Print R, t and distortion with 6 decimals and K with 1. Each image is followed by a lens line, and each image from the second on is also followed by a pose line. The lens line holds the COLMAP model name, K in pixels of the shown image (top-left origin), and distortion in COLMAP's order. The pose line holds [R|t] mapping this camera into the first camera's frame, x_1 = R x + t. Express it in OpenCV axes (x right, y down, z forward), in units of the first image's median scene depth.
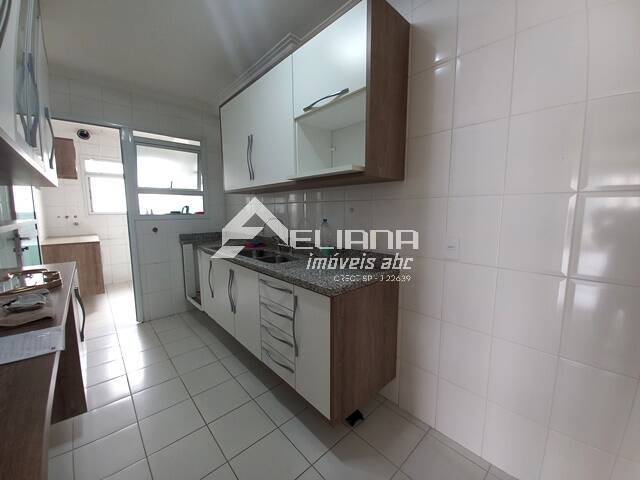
lens RADIAL K [[251.4, 0, 319.5], [0, 251.4, 242.3], [0, 0, 1]] dist [-0.013752, -0.004442]
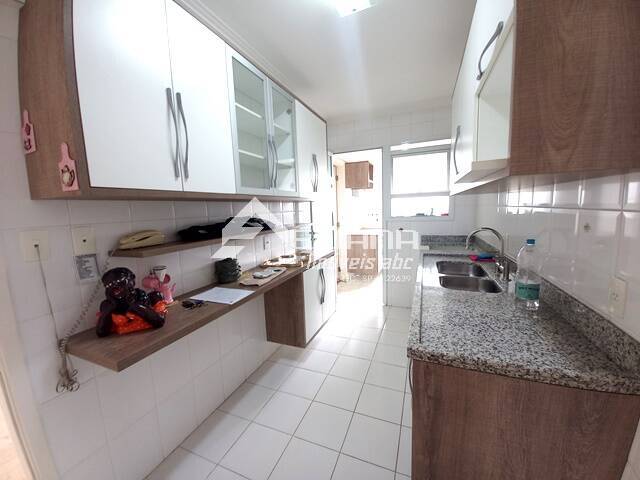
lens RADIAL K [[251.4, 0, 321.7], [0, 251.4, 242.3], [0, 0, 1]] dist [-0.013752, -0.004442]
pose [[0.417789, 0.105812, -0.902362, 0.164498], [-0.071510, 0.993943, 0.083443, -0.046005], [0.905726, 0.029667, 0.422825, 0.134804]]
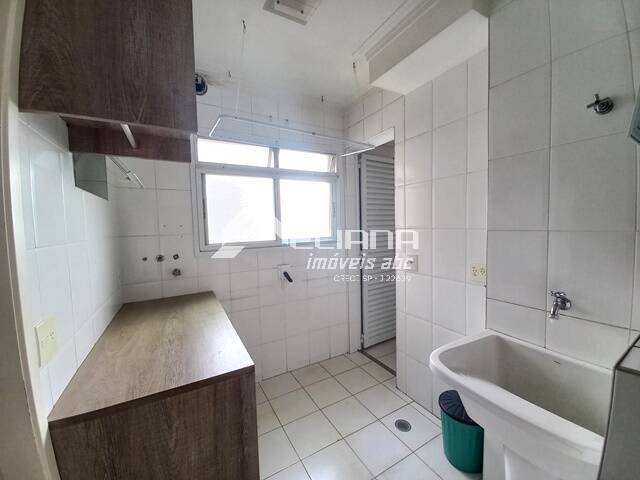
lens RADIAL K [[251.4, 0, 324.3], [0, 251.4, 238.1], [0, 0, 1]] dist [-0.013752, -0.004442]
pose [[0.975763, -0.010205, -0.218594, -0.623404], [-0.002649, 0.998288, -0.058432, -0.115056], [0.218816, 0.057595, 0.974065, 0.610211]]
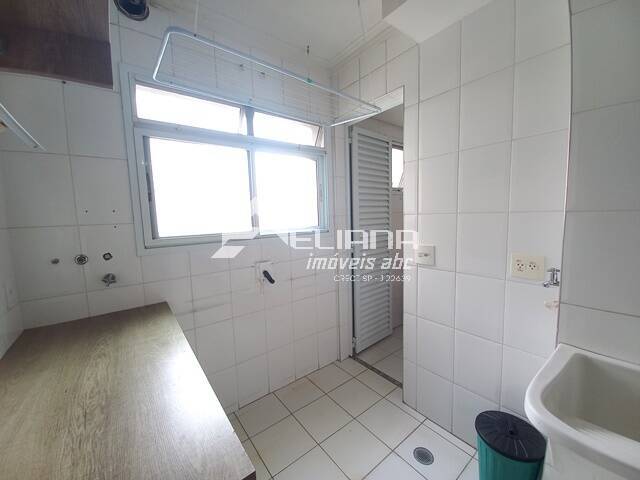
lens RADIAL K [[251.4, 0, 322.4], [0, 251.4, 238.6], [0, 0, 1]] dist [-0.013752, -0.004442]
pose [[0.996349, -0.019582, -0.083100, -0.698583], [0.018084, 0.999661, -0.018740, -0.118977], [0.083438, 0.017169, 0.996365, 0.717791]]
